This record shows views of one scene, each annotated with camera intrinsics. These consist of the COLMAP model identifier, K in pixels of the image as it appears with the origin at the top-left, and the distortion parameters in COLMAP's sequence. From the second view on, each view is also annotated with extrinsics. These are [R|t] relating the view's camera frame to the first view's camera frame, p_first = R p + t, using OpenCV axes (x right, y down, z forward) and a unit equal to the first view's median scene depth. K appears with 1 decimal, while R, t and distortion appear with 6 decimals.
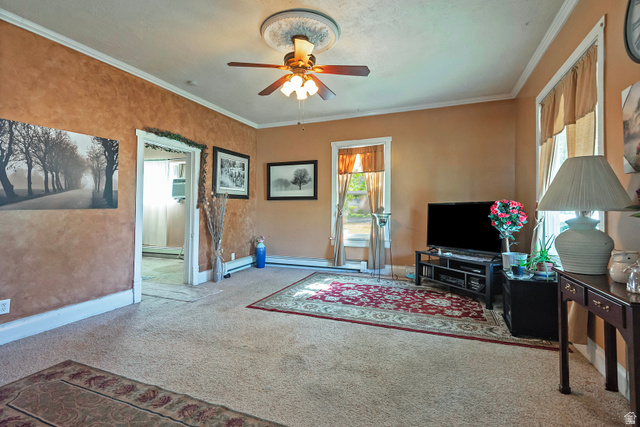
lens RADIAL K [[307.6, 0, 320.0], [0, 307.6, 200.6], [0, 0, 1]] dist [0.026954, -0.006520]
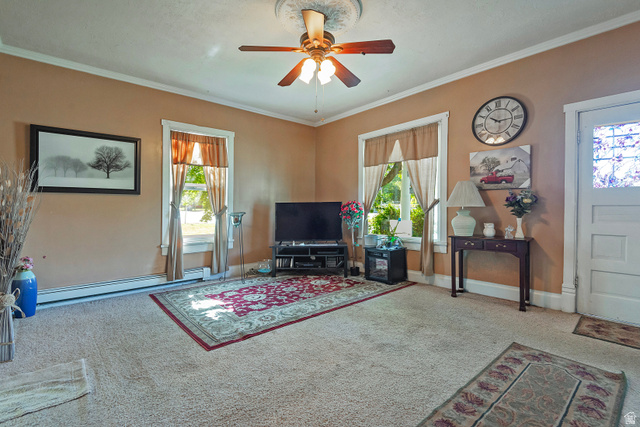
lens RADIAL K [[307.6, 0, 313.7], [0, 307.6, 210.2], [0, 0, 1]] dist [0.026954, -0.006520]
pose [[0.439788, -0.004480, 0.898090, -0.518422], [-0.019067, 0.999716, 0.014324, 0.016570], [-0.897899, -0.023423, 0.439578, 0.348714]]
